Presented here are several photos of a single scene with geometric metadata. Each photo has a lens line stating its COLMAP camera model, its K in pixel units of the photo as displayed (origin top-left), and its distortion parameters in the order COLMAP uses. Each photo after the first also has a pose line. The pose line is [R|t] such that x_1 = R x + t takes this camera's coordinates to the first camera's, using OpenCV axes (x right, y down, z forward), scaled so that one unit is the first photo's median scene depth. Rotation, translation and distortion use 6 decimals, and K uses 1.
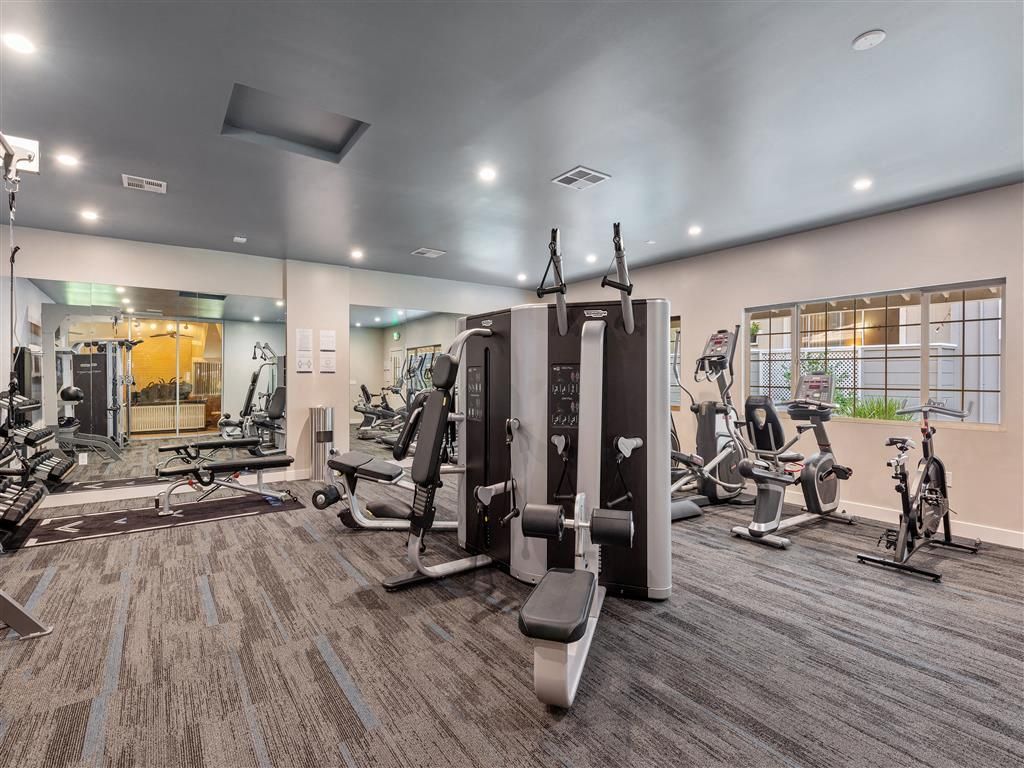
lens RADIAL K [[500.8, 0, 511.2], [0, 500.8, 380.7], [0, 0, 1]] dist [0.000980, -0.001510]
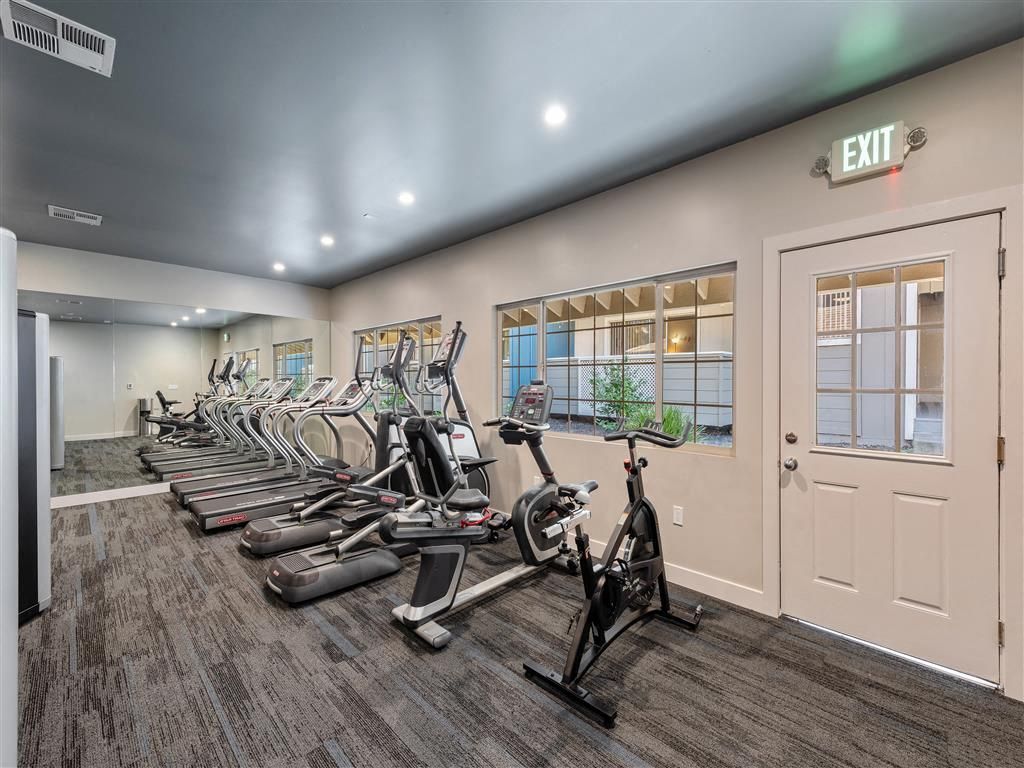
lens RADIAL K [[420.6, 0, 512.3], [0, 420.6, 382.7], [0, 0, 1]] dist [0.003845, 0.000026]
pose [[0.981946, -0.003795, 0.189122, 0.518613], [0.003417, 0.999991, 0.002323, -0.018804], [-0.189129, -0.001635, 0.981951, 0.417974]]
